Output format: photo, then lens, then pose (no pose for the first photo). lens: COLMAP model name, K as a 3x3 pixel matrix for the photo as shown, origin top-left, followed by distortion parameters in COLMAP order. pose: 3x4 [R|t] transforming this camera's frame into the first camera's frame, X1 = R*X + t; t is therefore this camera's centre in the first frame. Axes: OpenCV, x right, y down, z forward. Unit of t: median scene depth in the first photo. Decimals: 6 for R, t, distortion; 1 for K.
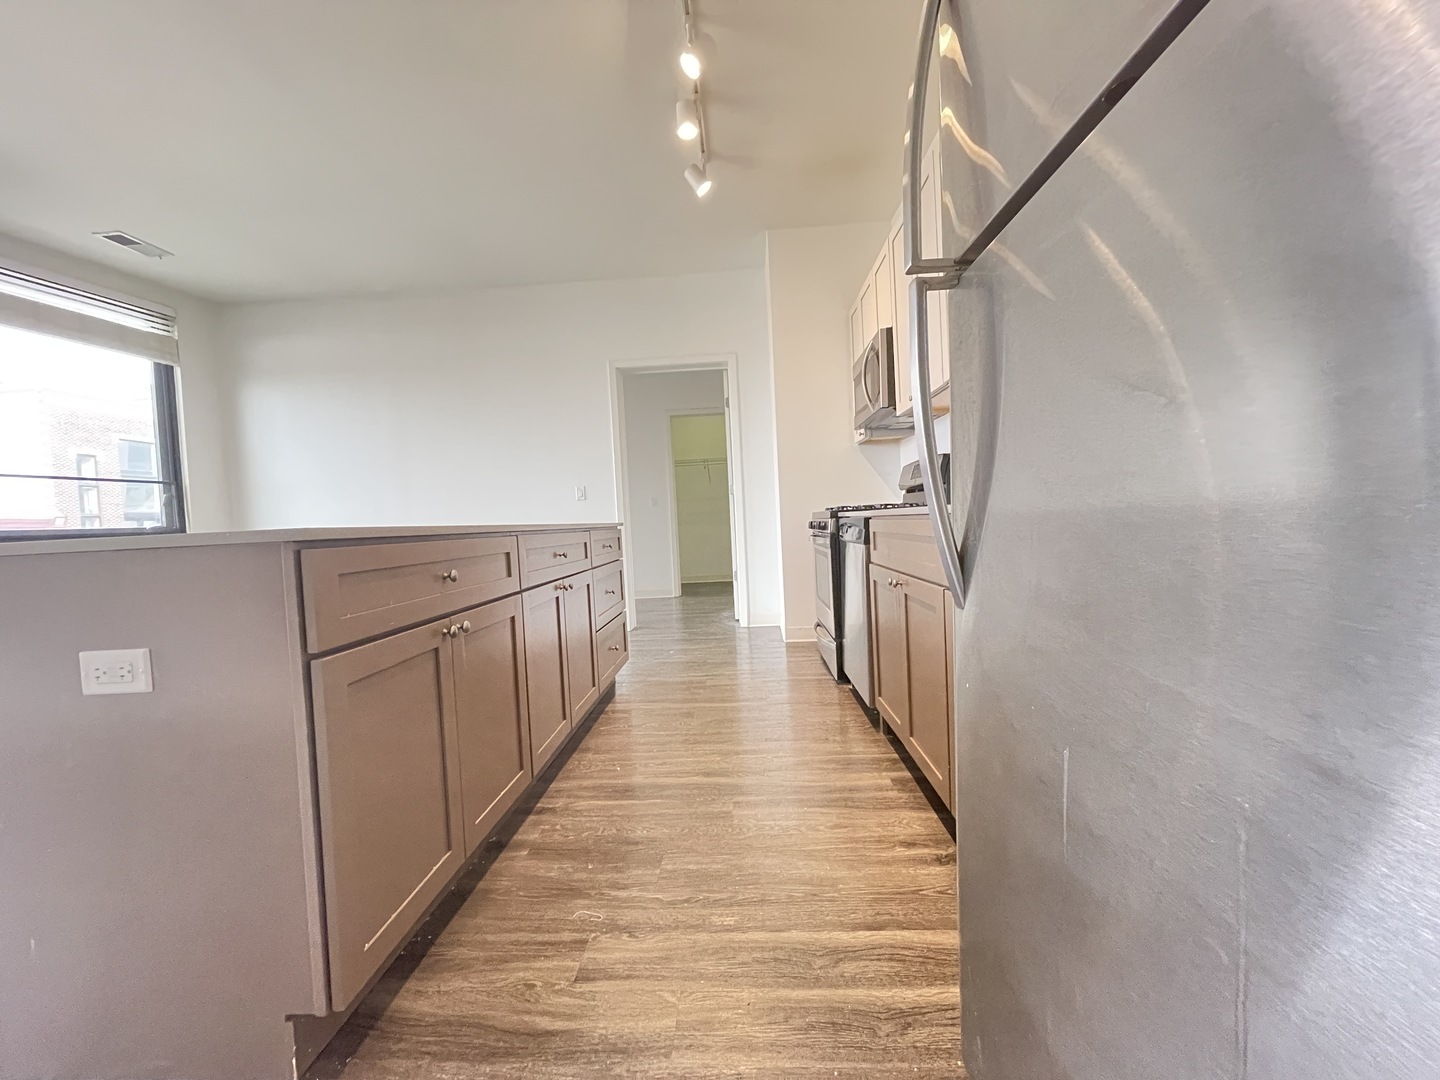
lens RADIAL K [[582.8, 0, 714.9], [0, 582.8, 537.5], [0, 0, 1]] dist [-0.000861, -0.000285]
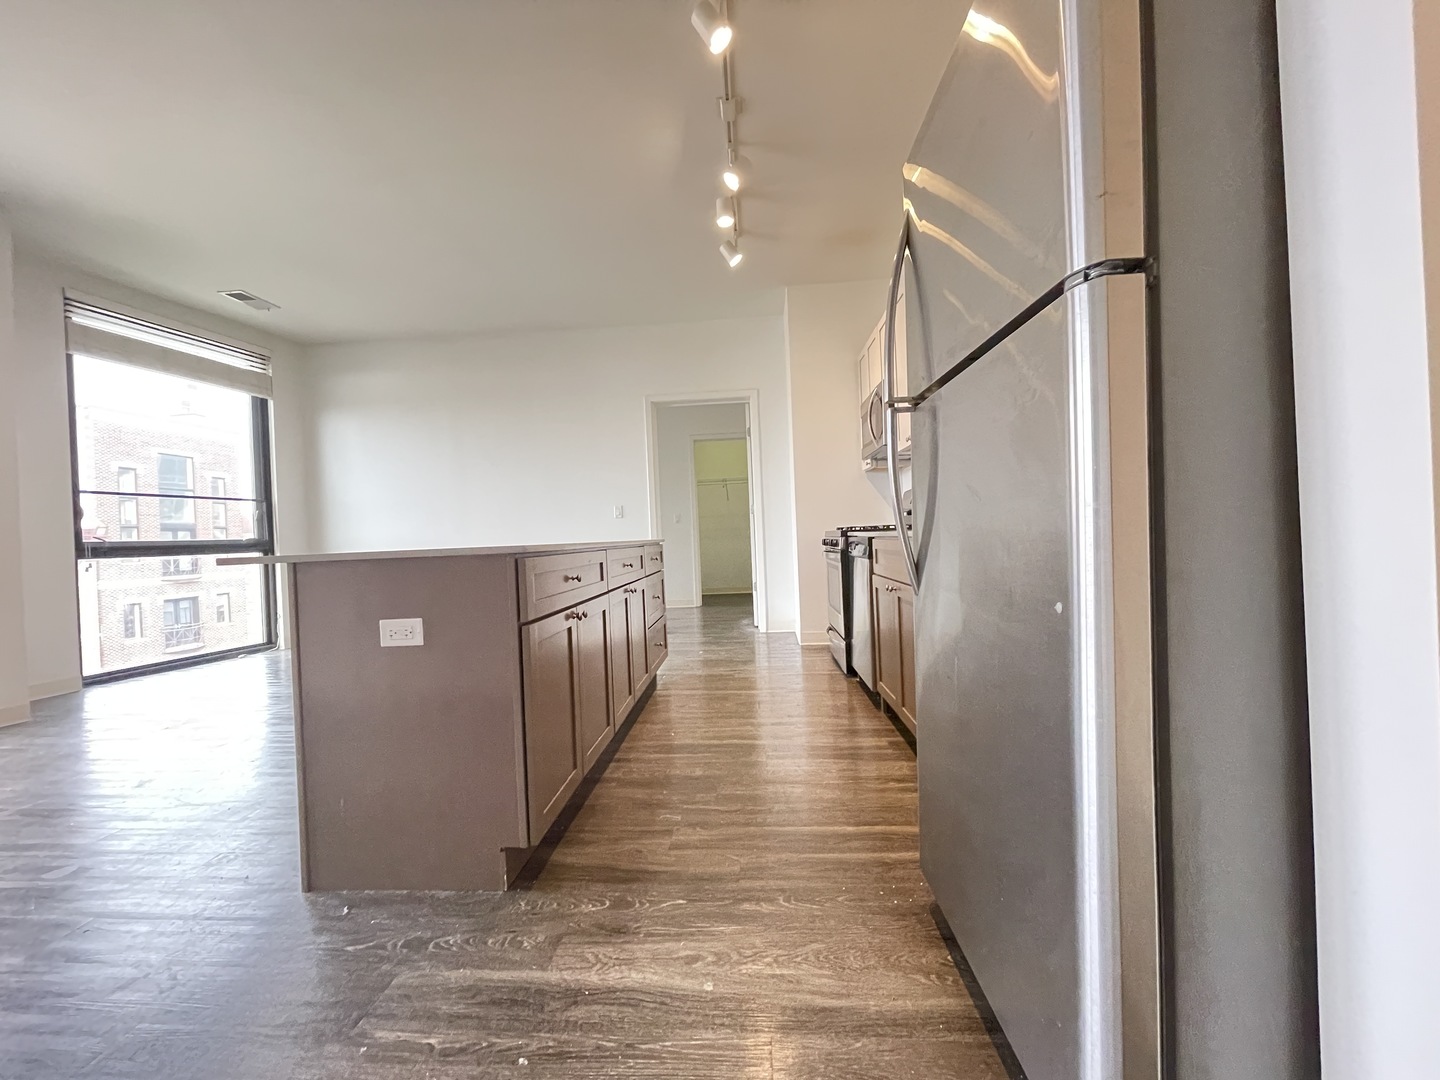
lens RADIAL K [[582.8, 0, 714.9], [0, 582.8, 537.5], [0, 0, 1]] dist [-0.000861, -0.000285]
pose [[0.999826, 0.007504, -0.017099, -0.039798], [-0.007916, 0.999676, -0.024192, -0.001020], [0.016912, 0.024323, 0.999561, -0.197979]]
